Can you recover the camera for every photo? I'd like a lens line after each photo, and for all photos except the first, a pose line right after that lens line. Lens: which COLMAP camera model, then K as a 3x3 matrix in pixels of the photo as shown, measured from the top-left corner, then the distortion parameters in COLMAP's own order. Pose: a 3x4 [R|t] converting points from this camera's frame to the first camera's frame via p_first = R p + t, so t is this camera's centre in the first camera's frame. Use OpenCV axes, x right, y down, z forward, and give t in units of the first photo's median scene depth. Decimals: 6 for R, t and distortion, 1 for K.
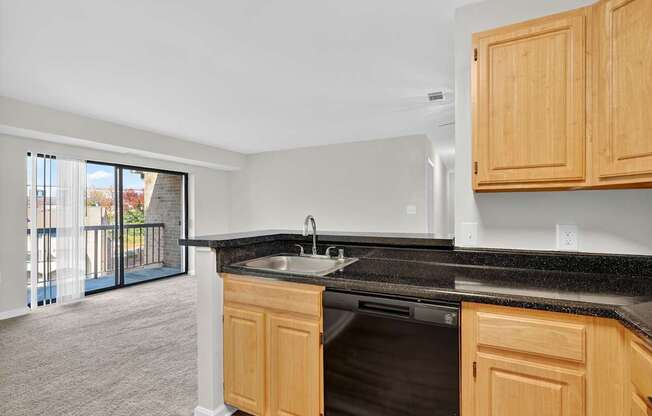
lens RADIAL K [[294.6, 0, 326.9], [0, 294.6, 204.5], [0, 0, 1]] dist [0.002007, 0.000496]
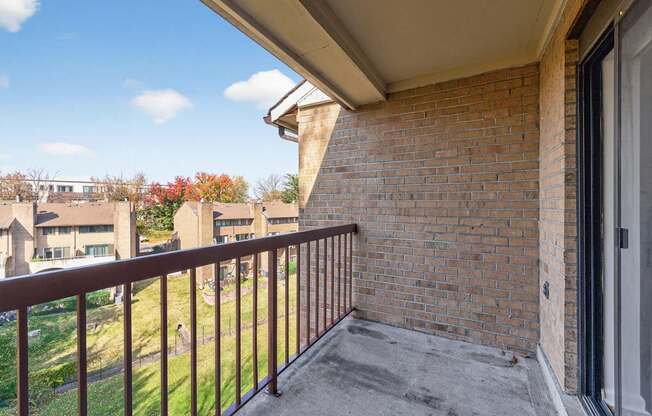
lens RADIAL K [[278.0, 0, 325.0], [0, 278.0, 206.6], [0, 0, 1]] dist [-0.001314, -0.000290]
pose [[0.999744, 0.008616, -0.020916, -0.813963], [-0.008302, 0.999853, 0.015024, 0.042296], [0.021042, -0.014846, 0.999668, 0.782619]]
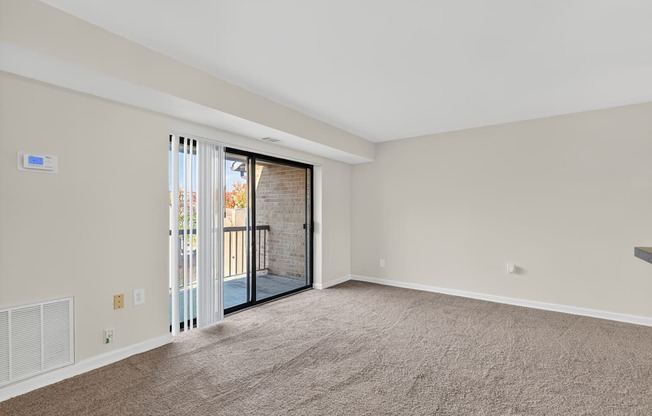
lens RADIAL K [[294.6, 0, 327.7], [0, 294.6, 211.0], [0, 0, 1]] dist [0.002007, 0.000496]
pose [[0.987953, 0.010469, -0.154399, -0.334684], [-0.009160, 0.999916, 0.009189, 0.014495], [0.154483, -0.007664, 0.987966, 0.210903]]
